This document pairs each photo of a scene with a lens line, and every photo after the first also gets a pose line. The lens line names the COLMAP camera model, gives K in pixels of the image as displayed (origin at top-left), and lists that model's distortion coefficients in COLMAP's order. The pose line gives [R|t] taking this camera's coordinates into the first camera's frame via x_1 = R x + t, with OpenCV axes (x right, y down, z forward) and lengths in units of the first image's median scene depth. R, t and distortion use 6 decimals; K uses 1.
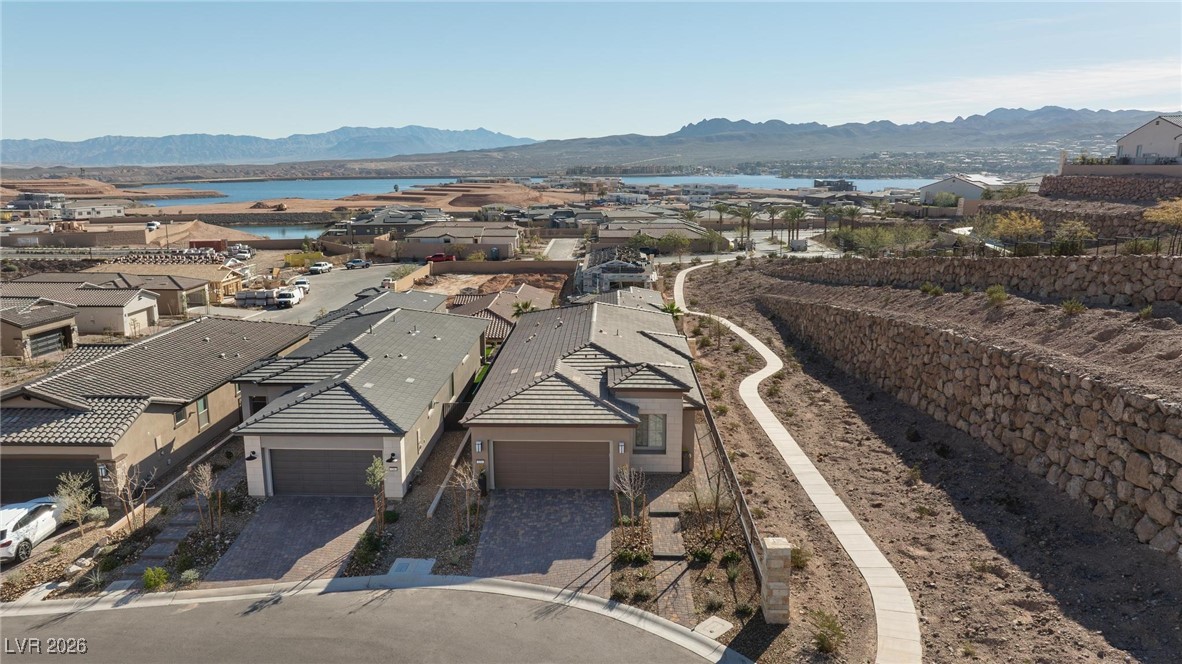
lens RADIAL K [[830.5, 0, 595.8], [0, 830.5, 326.2], [0, 0, 1]] dist [-0.034597, 0.030760]
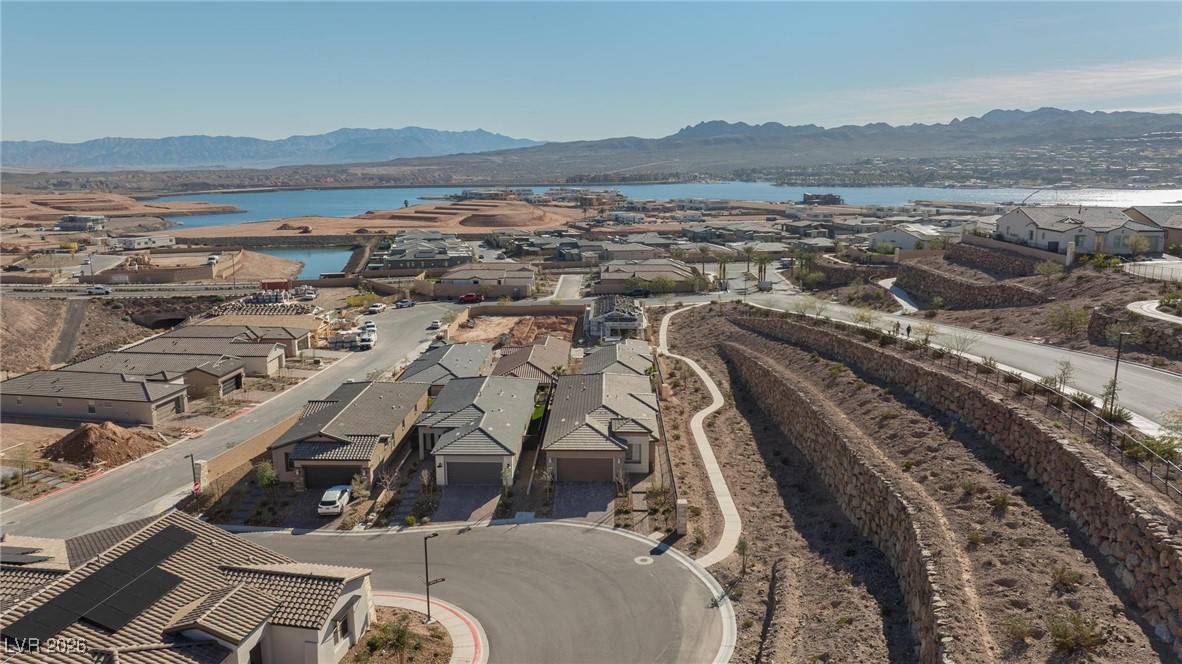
lens RADIAL K [[830.5, 0, 595.8], [0, 830.5, 326.2], [0, 0, 1]] dist [-0.034597, 0.030760]
pose [[0.999997, -0.001852, 0.001328, -0.021245], [0.001852, 0.999998, -0.000280, -0.139777], [-0.001327, 0.000282, 0.999999, -0.790699]]
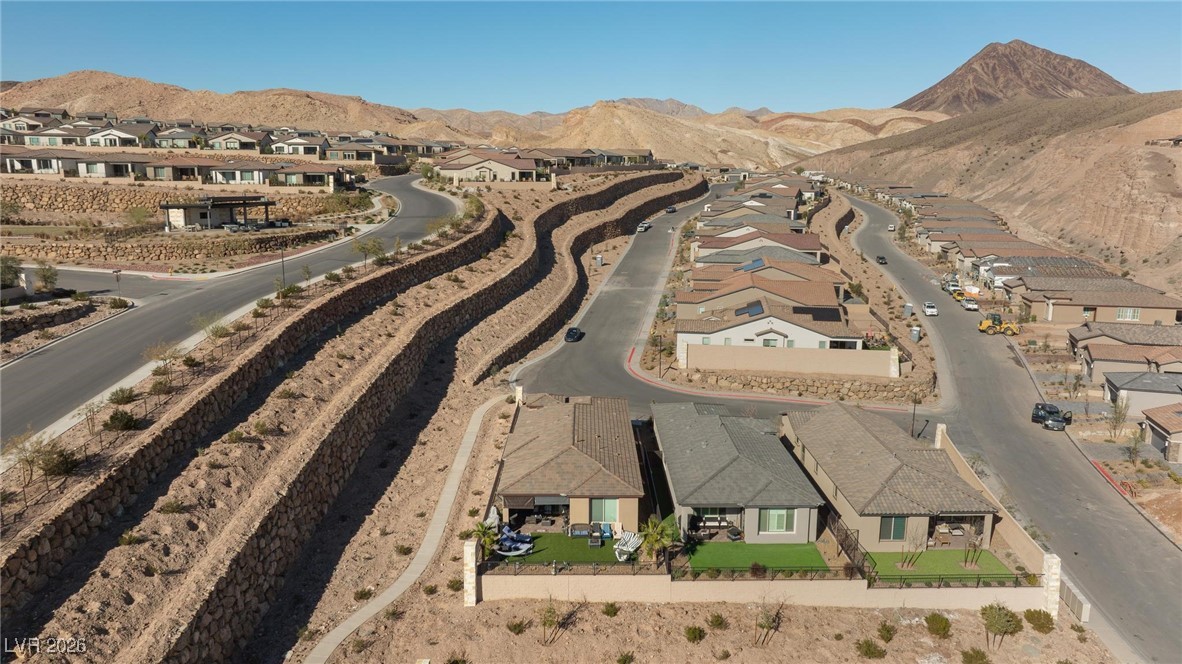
lens RADIAL K [[830.5, 0, 595.8], [0, 830.5, 326.2], [0, 0, 1]] dist [-0.034597, 0.030760]
pose [[-0.999484, -0.001624, -0.032094, 0.004909], [-0.013543, 0.926989, 0.374845, -0.707803], [0.029142, 0.375086, -0.926532, 2.272888]]
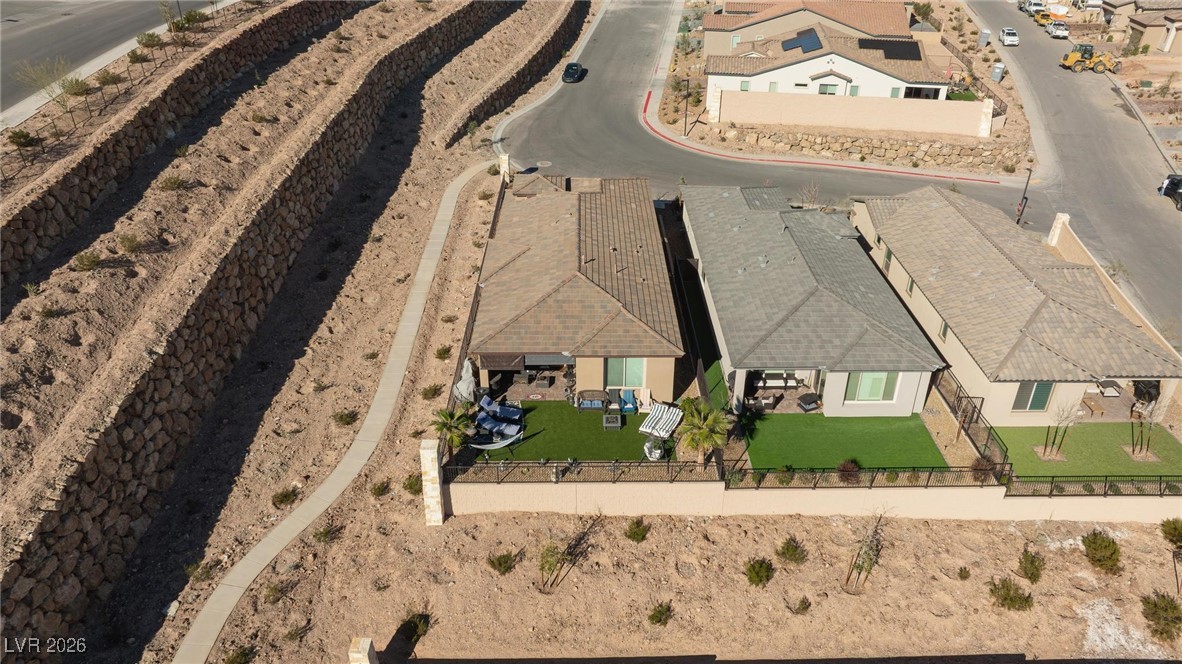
lens RADIAL K [[830.5, 0, 595.8], [0, 830.5, 326.2], [0, 0, 1]] dist [-0.034597, 0.030760]
pose [[-0.999350, 0.008626, -0.035016, 0.012765], [-0.016591, 0.752144, 0.658789, -0.591188], [0.032020, 0.658942, -0.751512, 1.839163]]
